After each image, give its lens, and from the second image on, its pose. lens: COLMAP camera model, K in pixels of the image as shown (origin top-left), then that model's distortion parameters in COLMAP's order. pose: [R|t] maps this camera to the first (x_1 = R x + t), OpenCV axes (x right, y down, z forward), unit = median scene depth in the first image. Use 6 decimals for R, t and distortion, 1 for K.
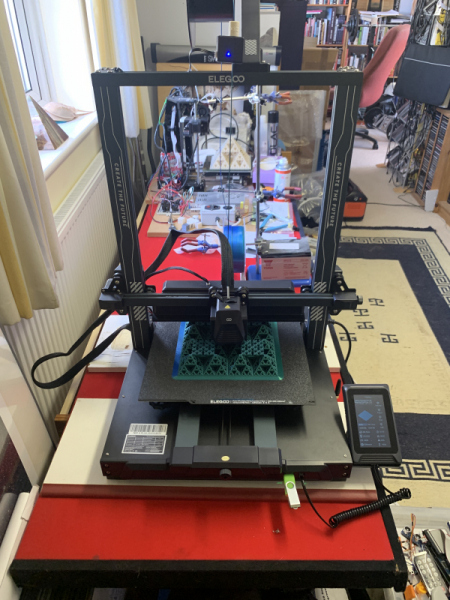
lens RADIAL K [[461.7, 0, 225.3], [0, 461.7, 300.1], [0, 0, 1]] dist [0.035402, 0.002164]
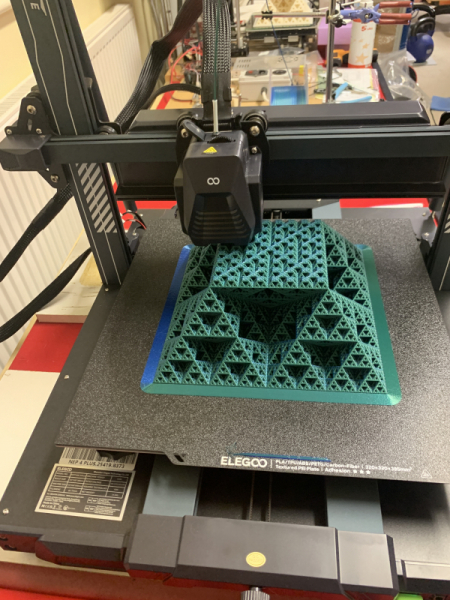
lens RADIAL K [[461.7, 0, 223.1], [0, 461.7, 299.1], [0, 0, 1]] dist [0.035402, 0.002164]
pose [[0.993607, 0.021603, -0.110805, 0.008779], [-0.001963, 0.984677, 0.174375, 0.005798], [0.112874, -0.173043, 0.978425, 0.456026]]
